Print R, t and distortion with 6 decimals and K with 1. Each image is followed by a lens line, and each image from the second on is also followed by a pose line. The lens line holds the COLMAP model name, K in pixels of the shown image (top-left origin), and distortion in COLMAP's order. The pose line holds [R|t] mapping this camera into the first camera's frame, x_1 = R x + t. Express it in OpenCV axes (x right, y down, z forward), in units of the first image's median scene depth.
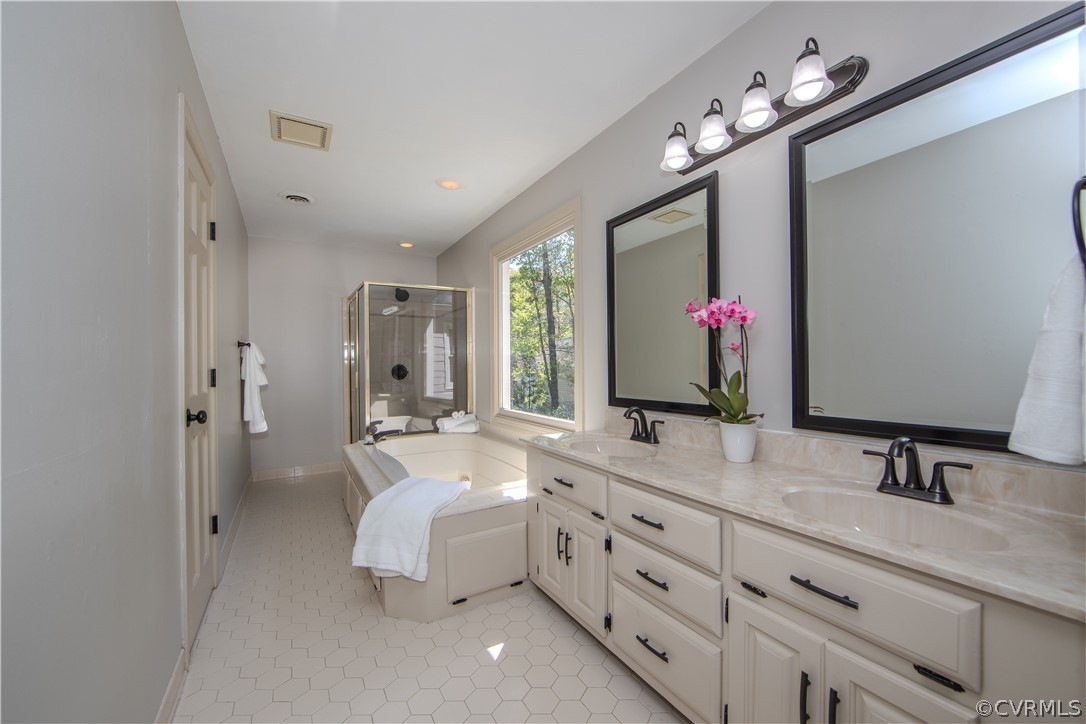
lens RADIAL K [[445.5, 0, 547.2], [0, 445.5, 363.2], [0, 0, 1]] dist [-0.013487, -0.000339]
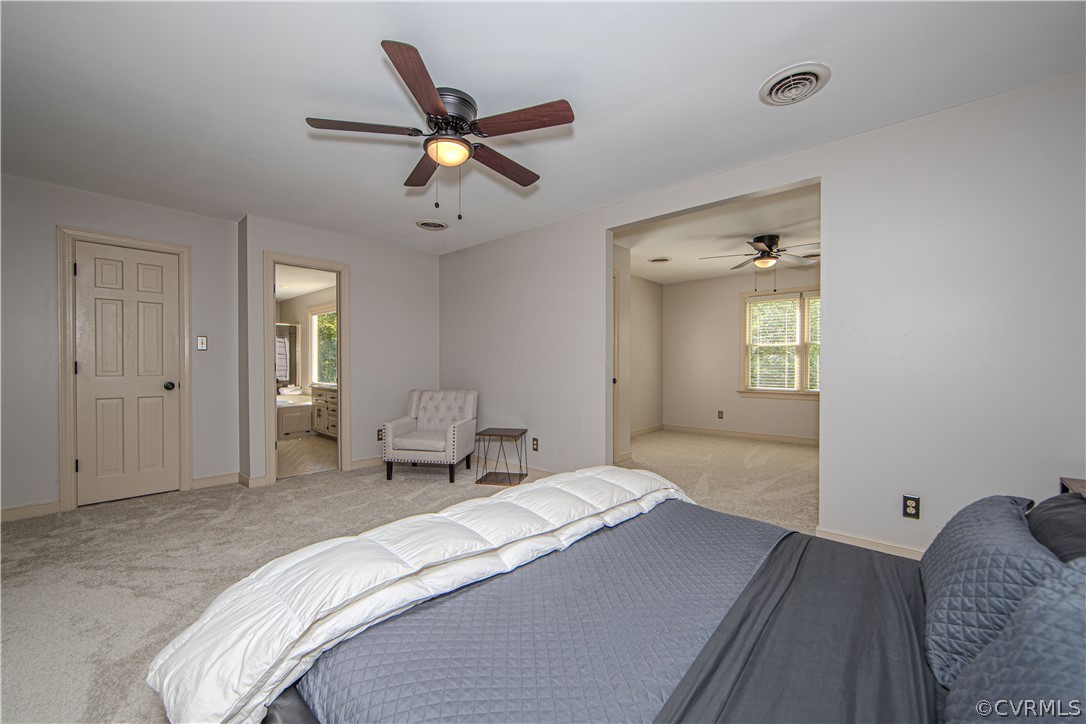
lens RADIAL K [[445.5, 0, 543.8], [0, 445.5, 362.3], [0, 0, 1]] dist [-0.013487, -0.000339]
pose [[0.955889, 0.008018, 0.293617, 0.309436], [-0.008962, 0.999958, 0.001871, -0.010166], [-0.293590, -0.004420, 0.955921, -1.279168]]
